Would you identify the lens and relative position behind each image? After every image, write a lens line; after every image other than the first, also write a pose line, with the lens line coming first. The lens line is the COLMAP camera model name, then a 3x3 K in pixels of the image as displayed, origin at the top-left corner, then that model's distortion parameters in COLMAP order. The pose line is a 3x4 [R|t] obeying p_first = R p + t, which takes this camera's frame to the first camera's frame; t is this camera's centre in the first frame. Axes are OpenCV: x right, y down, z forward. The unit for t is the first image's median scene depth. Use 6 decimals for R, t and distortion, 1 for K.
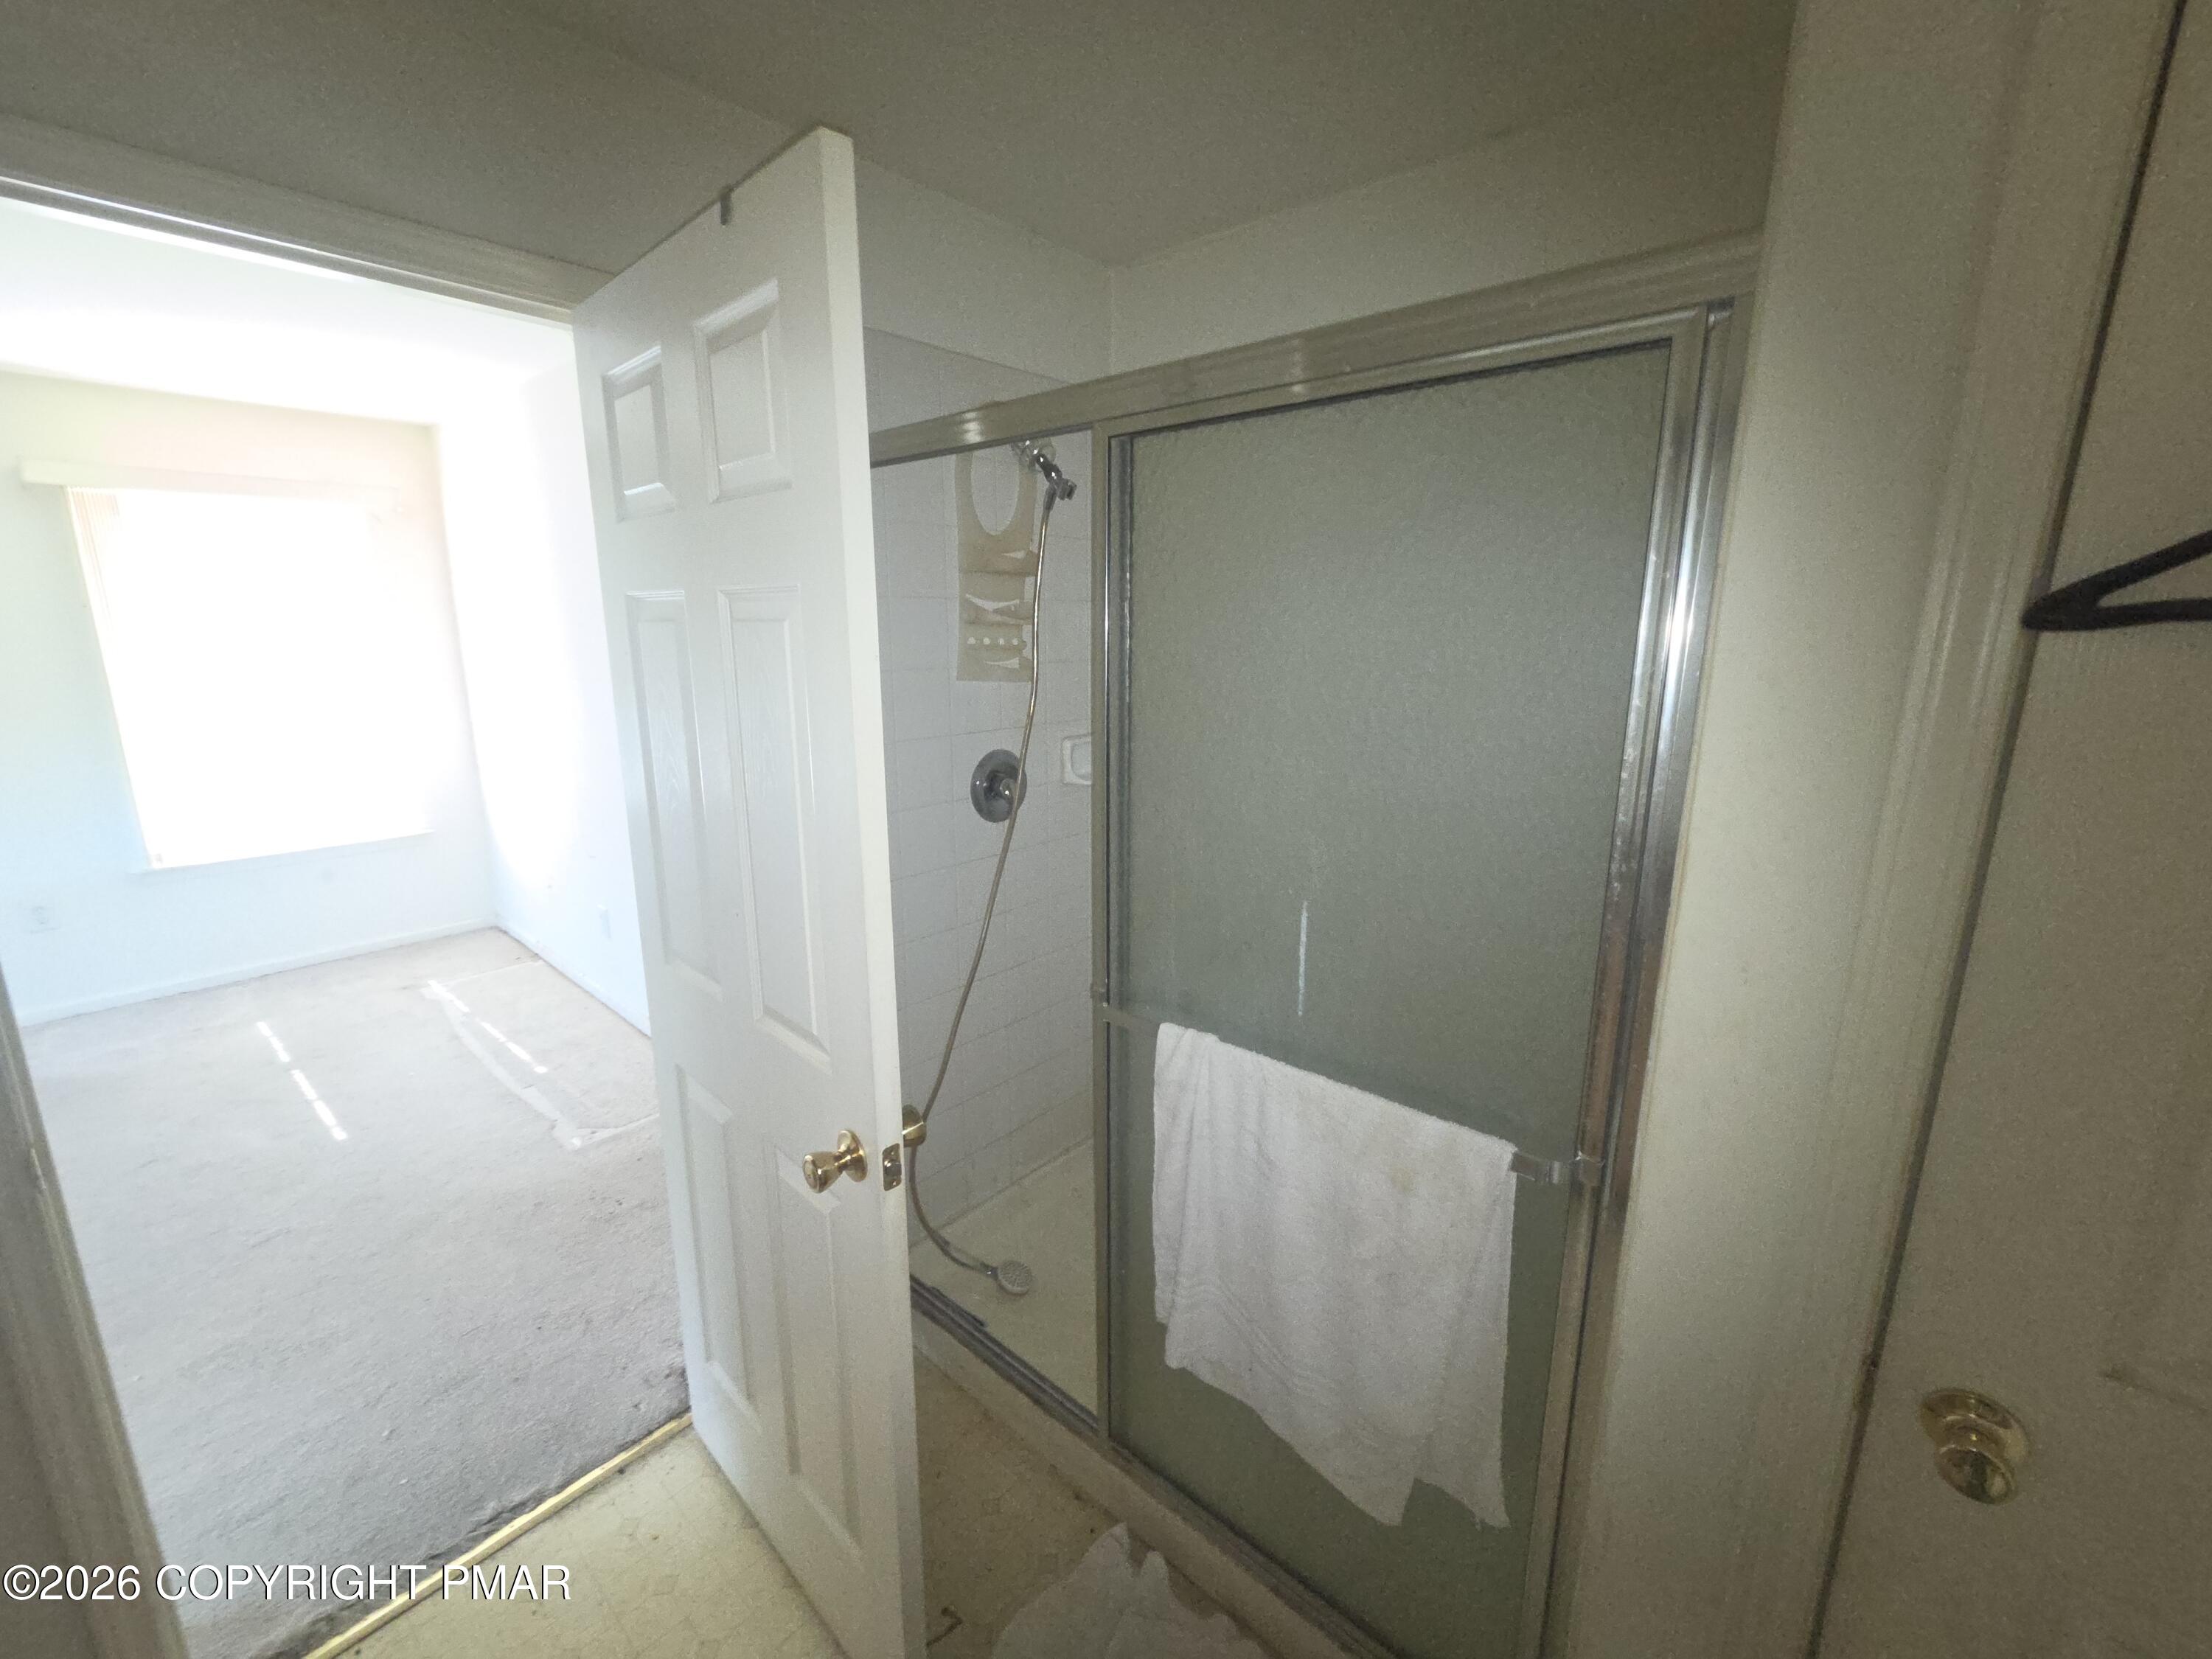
lens RADIAL K [[909.9, 0, 1097.7], [0, 909.9, 816.9], [0, 0, 1]] dist [0.000806, 0.000248]
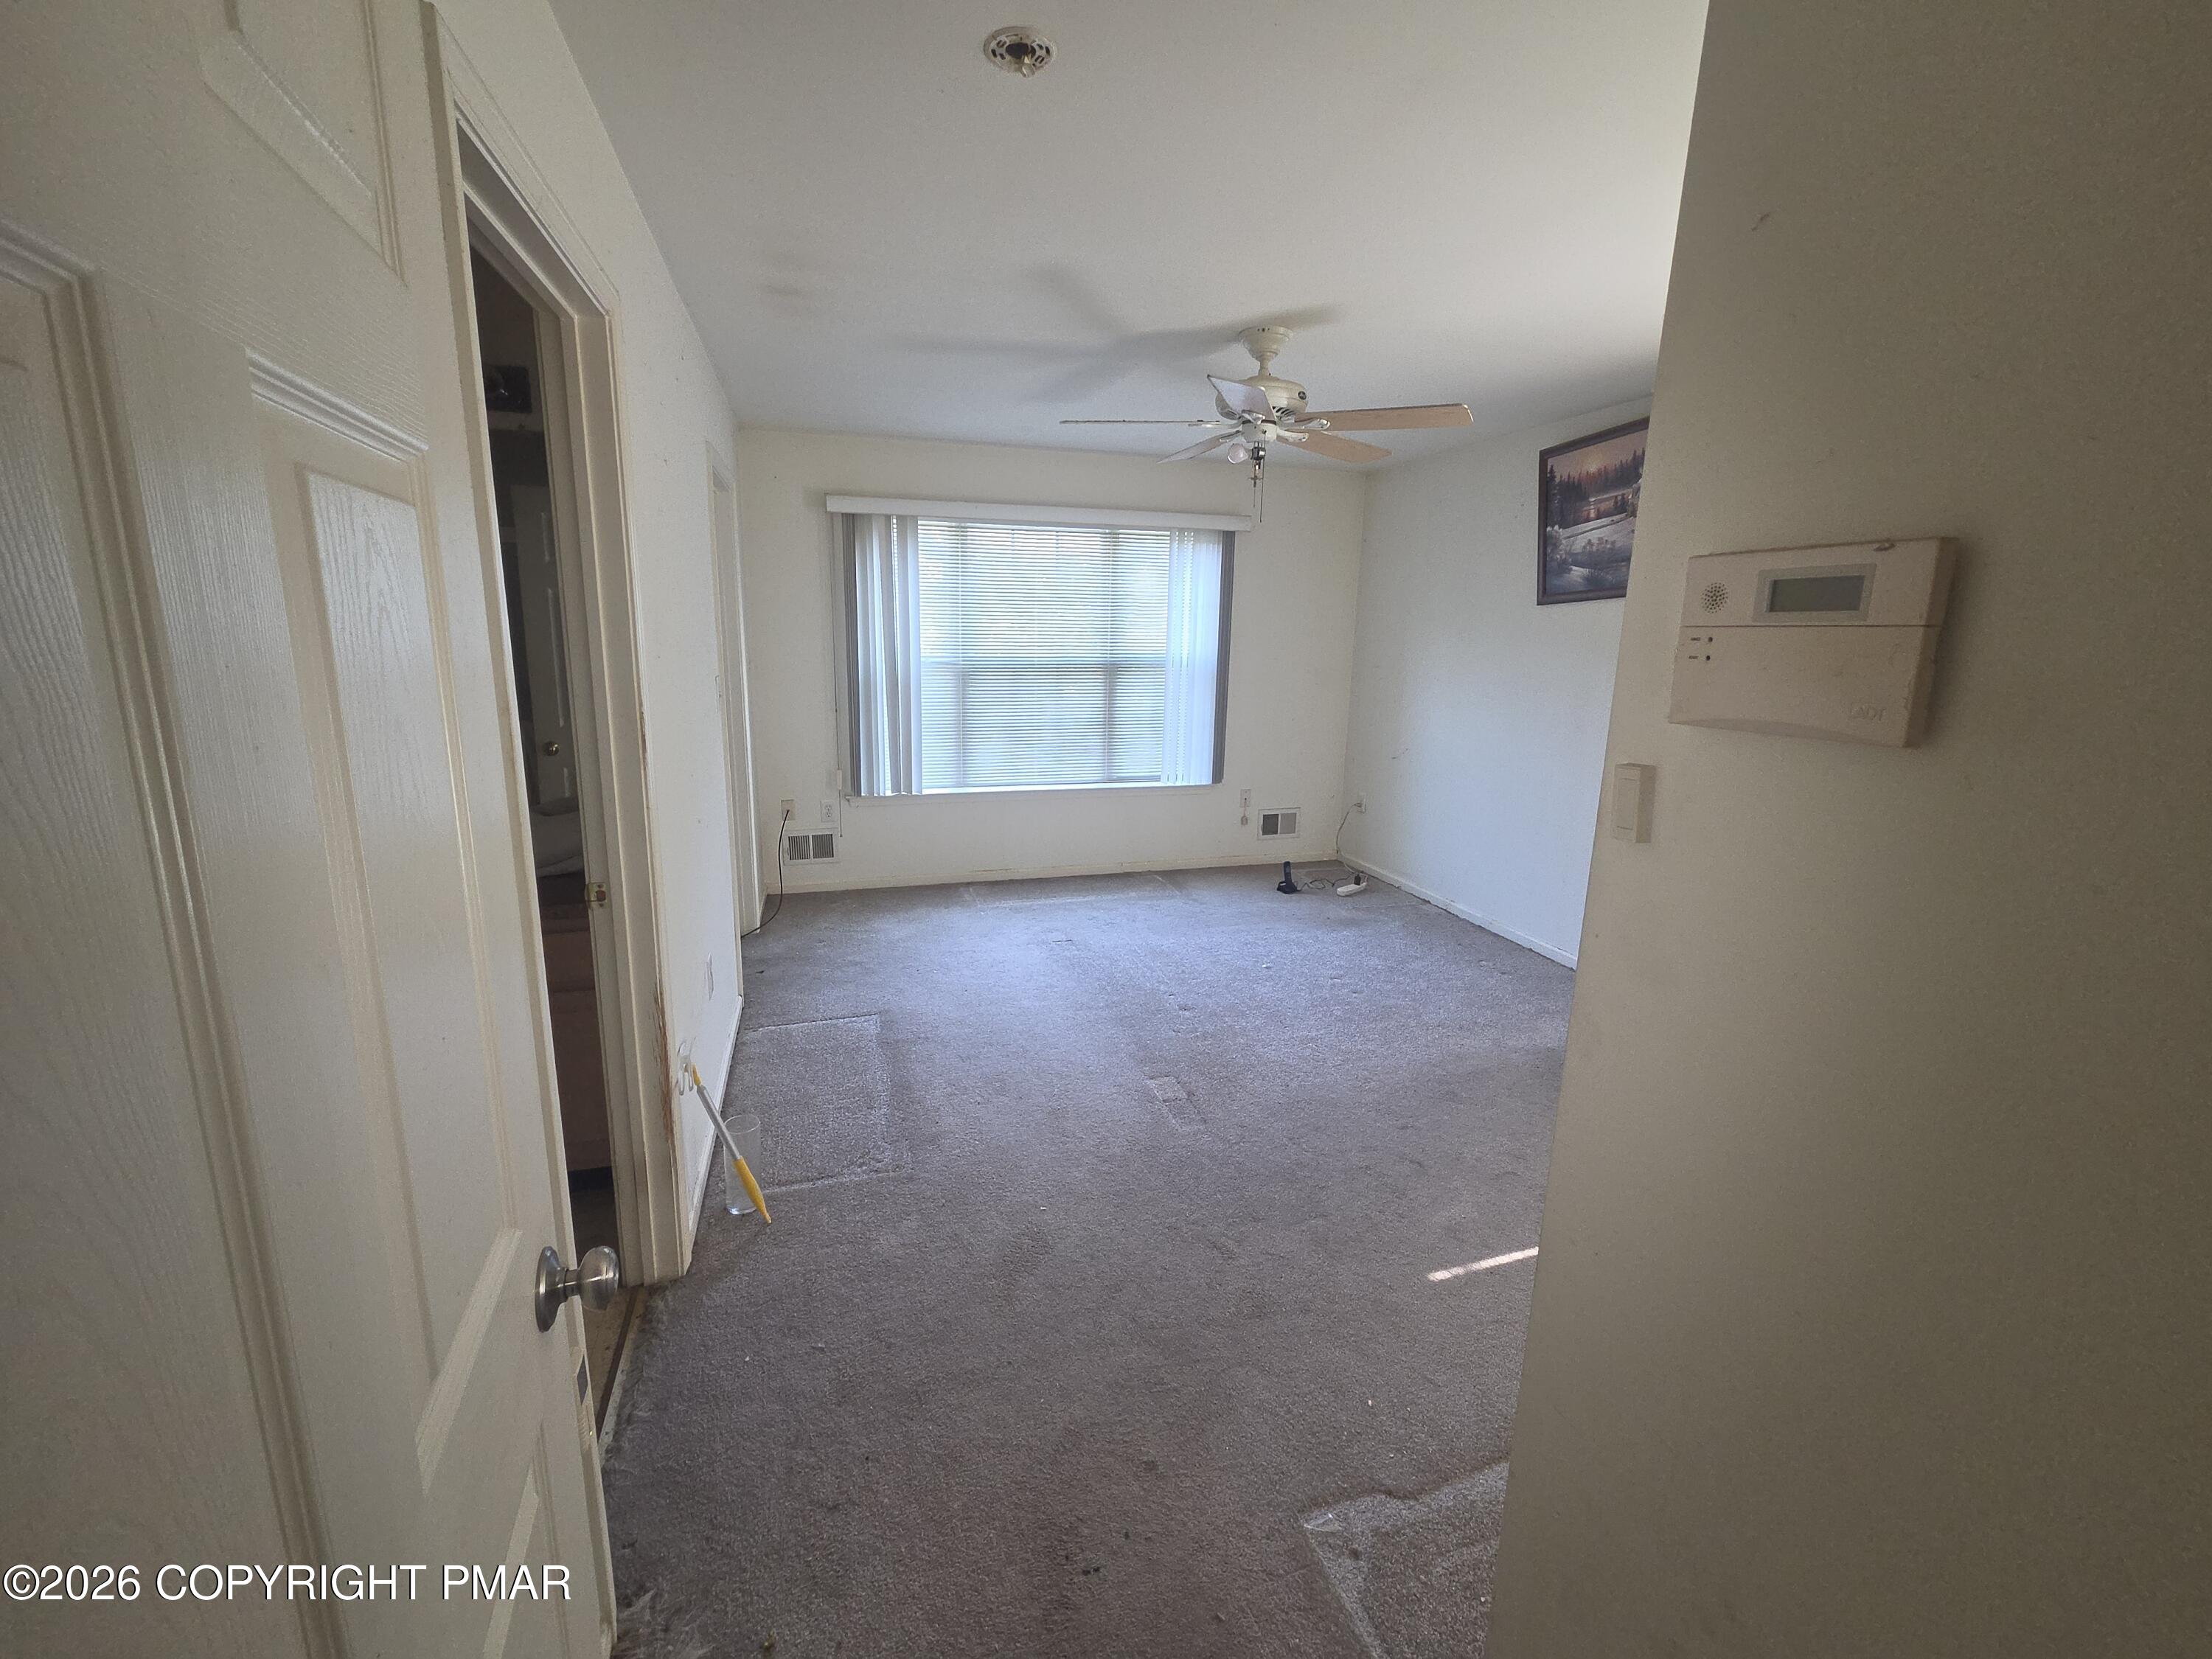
lens RADIAL K [[909.9, 0, 1097.7], [0, 909.9, 816.9], [0, 0, 1]] dist [0.000806, 0.000248]
pose [[-0.530343, 0.162668, -0.832031, -0.106550], [-0.196781, 0.930996, 0.307446, -0.170666], [0.824630, 0.326779, -0.461737, 0.925030]]
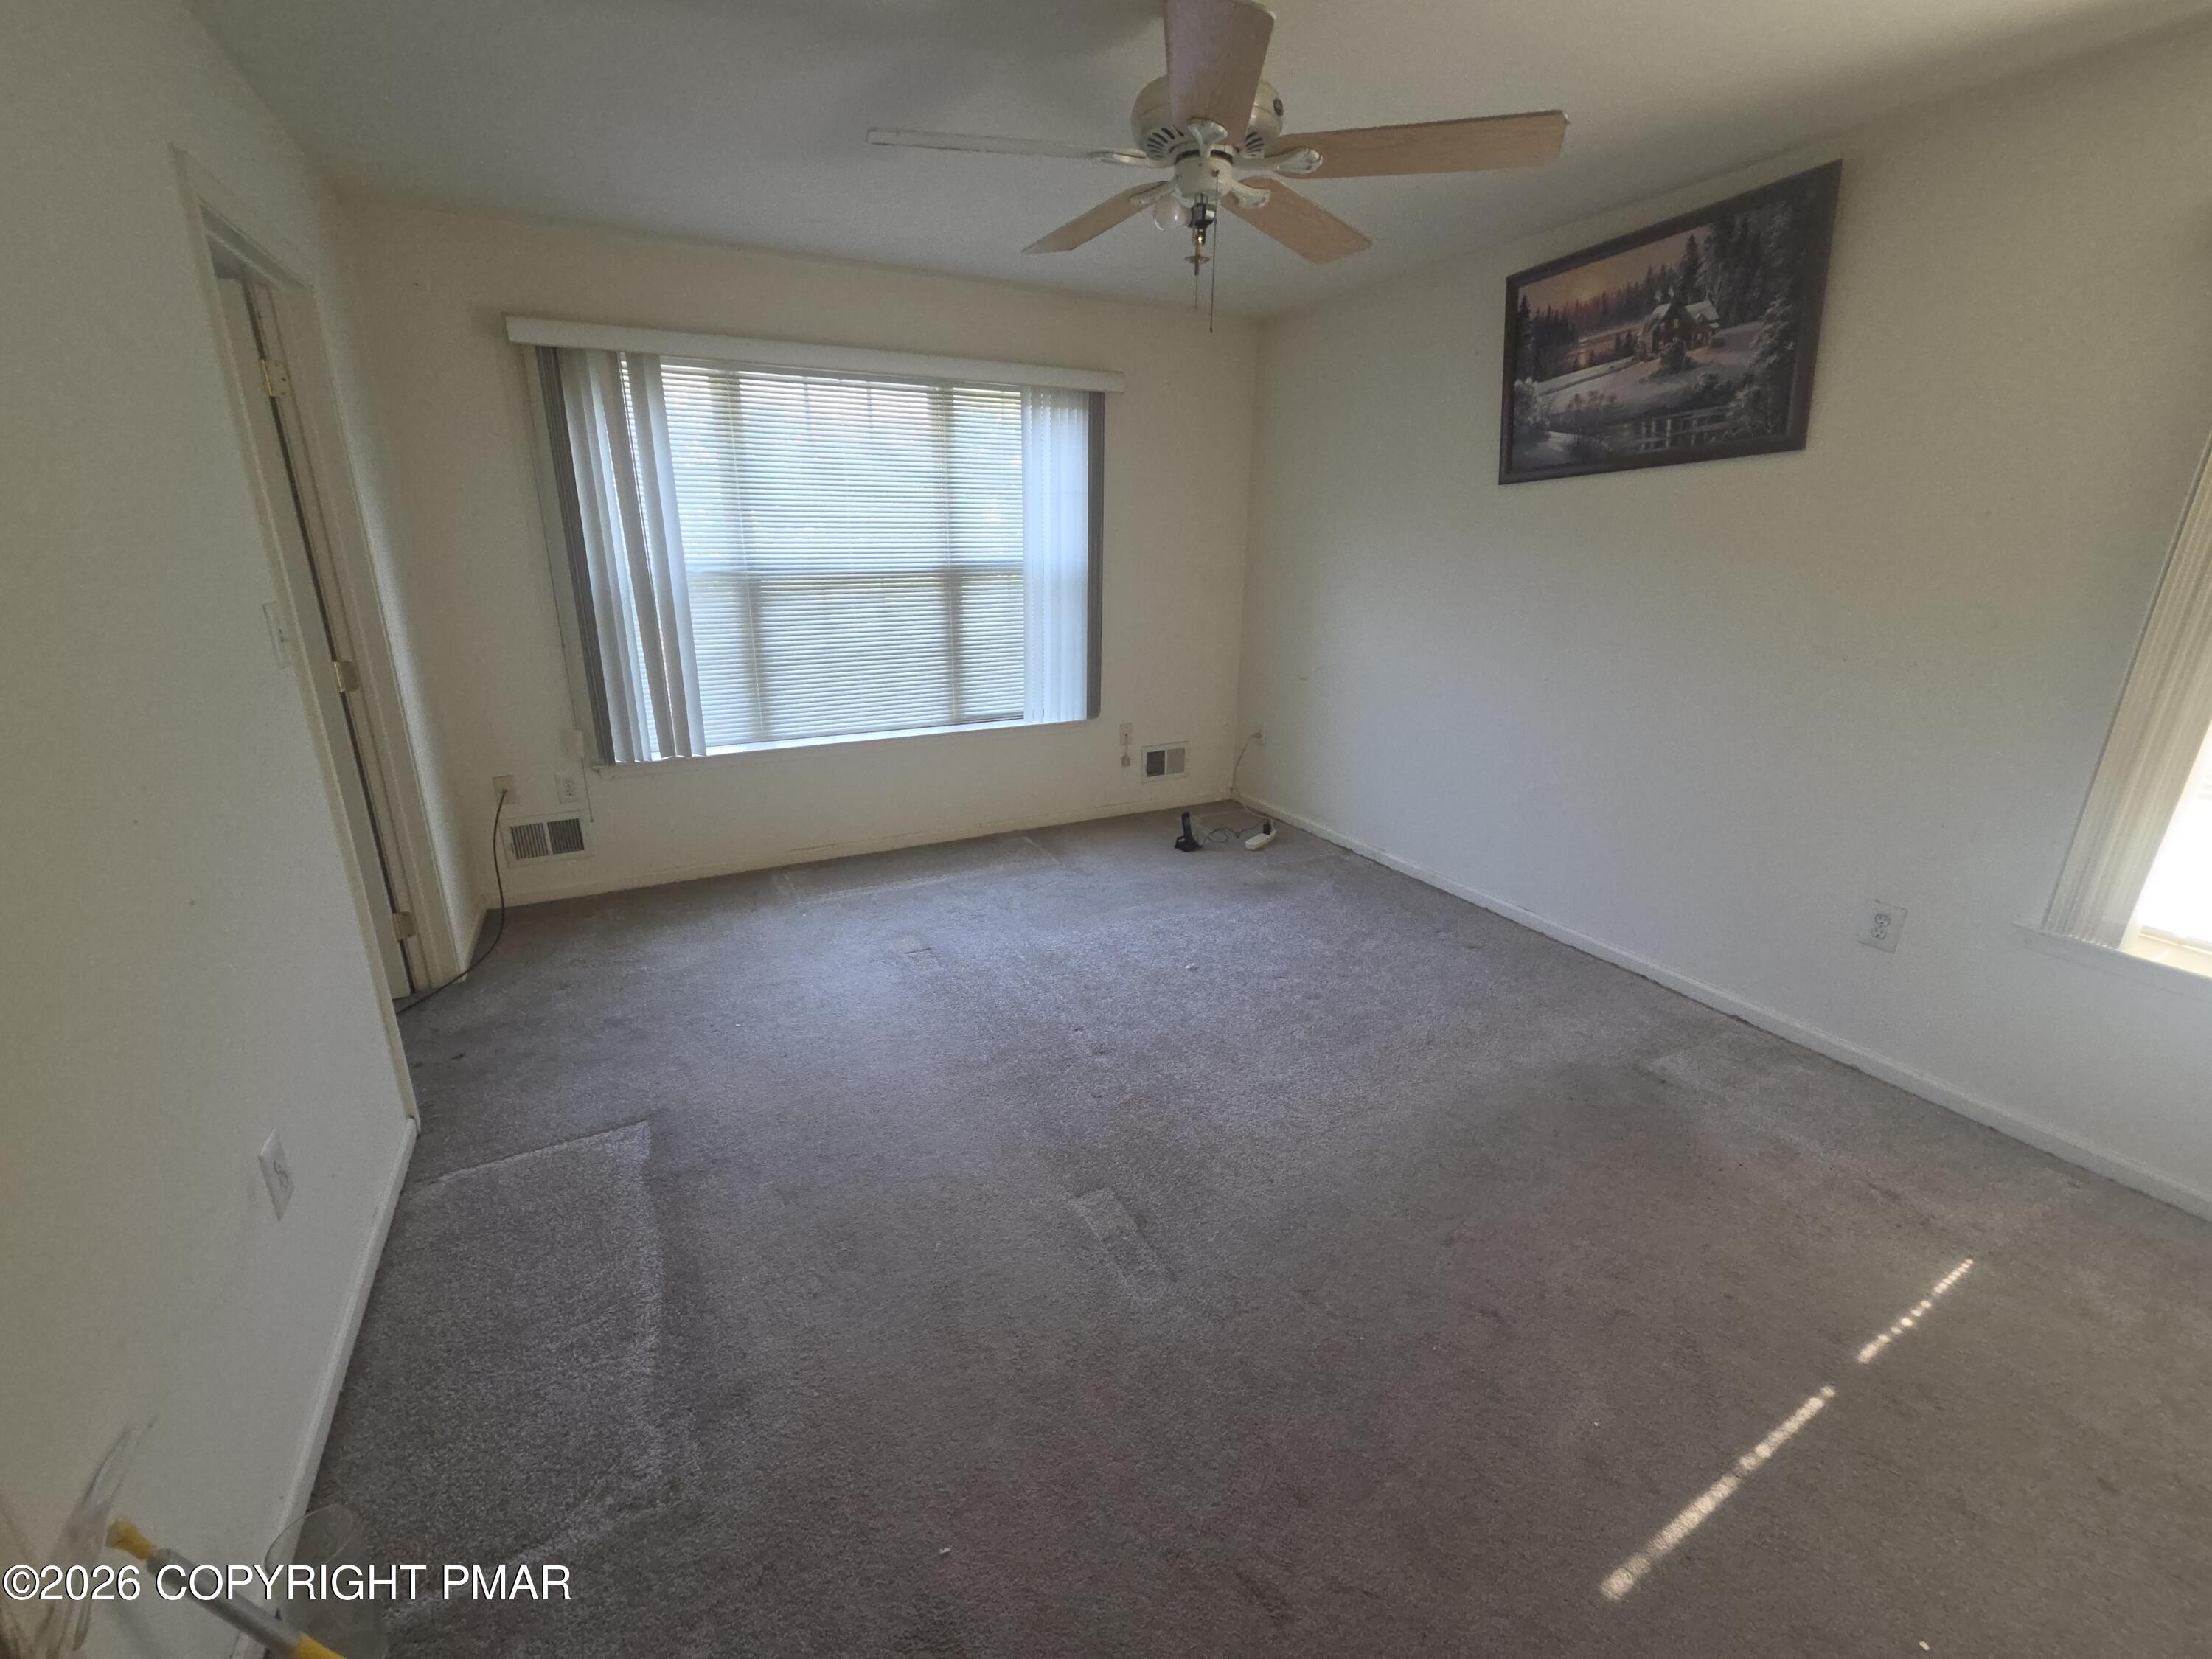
lens RADIAL K [[909.9, 0, 1097.7], [0, 909.9, 816.9], [0, 0, 1]] dist [0.000806, 0.000248]
pose [[-0.359008, 0.273614, -0.892328, -0.404063], [-0.205078, 0.909574, 0.361411, -0.109457], [0.910525, 0.312746, -0.270432, 0.713146]]
